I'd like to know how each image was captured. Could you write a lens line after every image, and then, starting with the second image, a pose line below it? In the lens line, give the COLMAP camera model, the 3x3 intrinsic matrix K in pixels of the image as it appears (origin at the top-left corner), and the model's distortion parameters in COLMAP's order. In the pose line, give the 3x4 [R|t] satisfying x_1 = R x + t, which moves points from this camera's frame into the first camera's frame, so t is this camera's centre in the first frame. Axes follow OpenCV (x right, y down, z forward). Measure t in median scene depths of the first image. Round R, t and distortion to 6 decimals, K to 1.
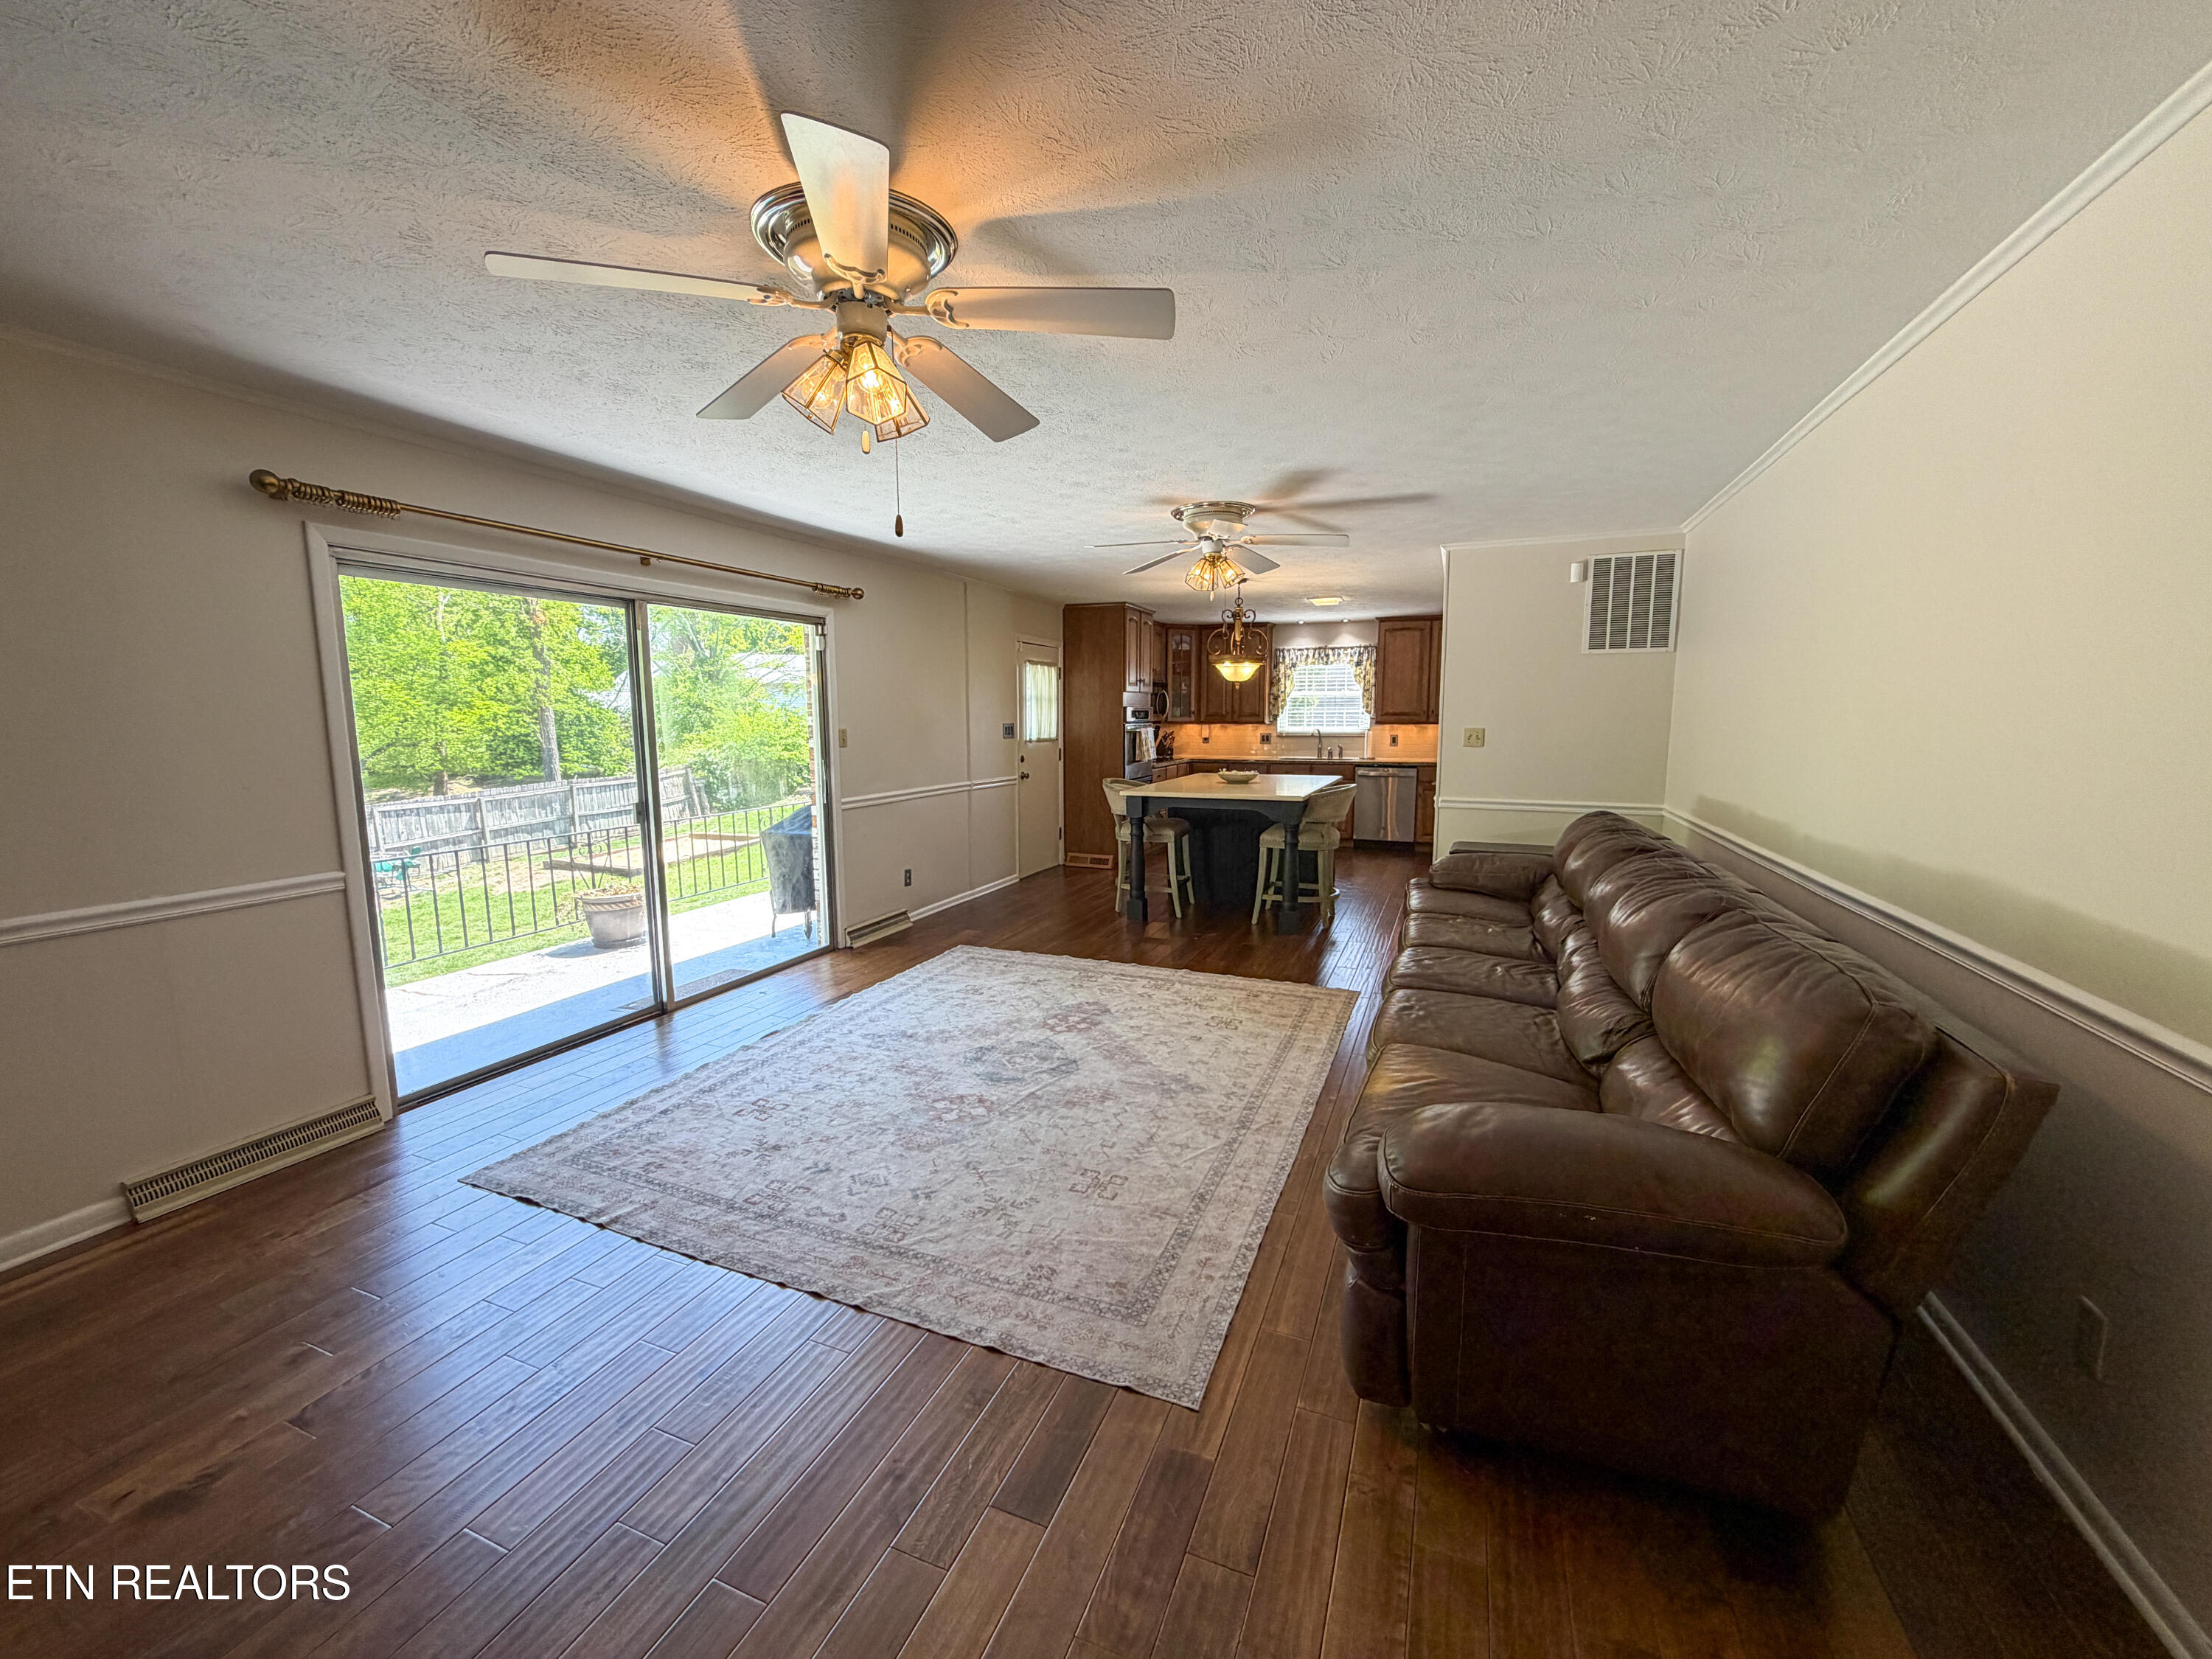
lens RADIAL K [[879.9, 0, 1099.0], [0, 879.9, 826.3], [0, 0, 1]] dist [0.000362, -0.000288]
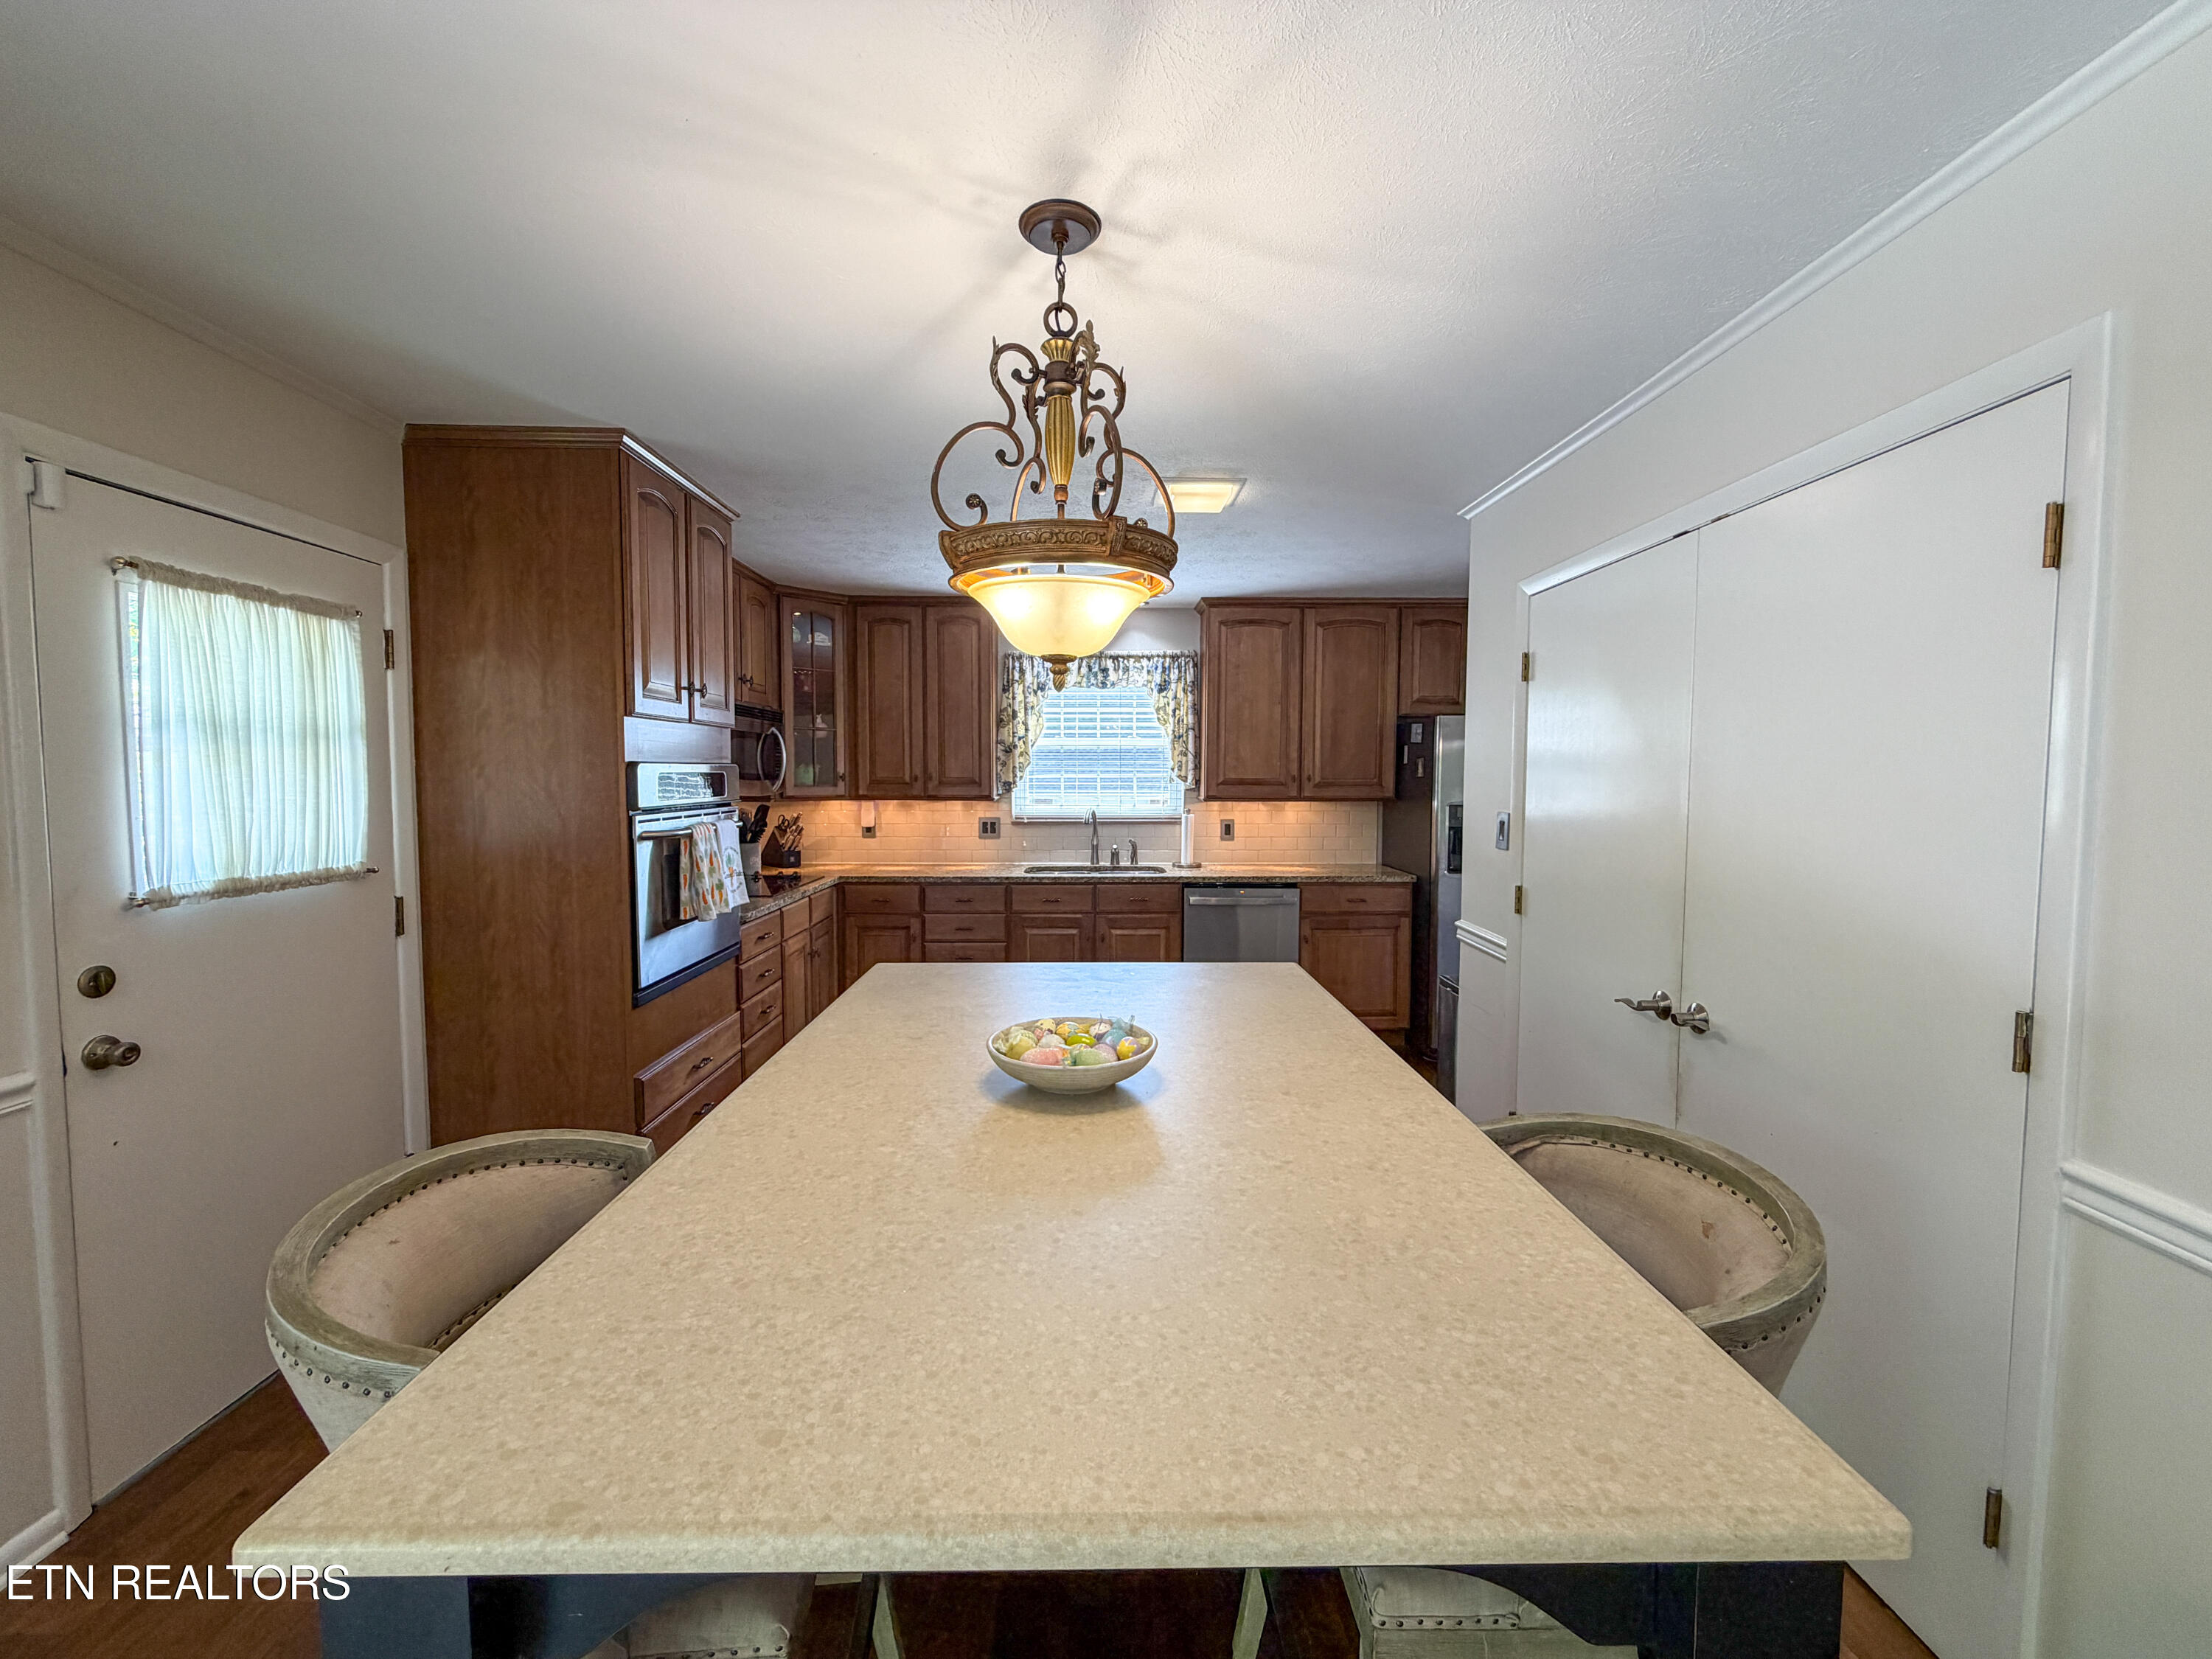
lens RADIAL K [[879.9, 0, 1099.0], [0, 879.9, 826.3], [0, 0, 1]] dist [0.000362, -0.000288]
pose [[0.919369, -0.018379, 0.392967, 0.100670], [0.044800, 0.997301, -0.058167, -0.146266], [-0.390837, 0.071082, 0.917711, 1.085447]]
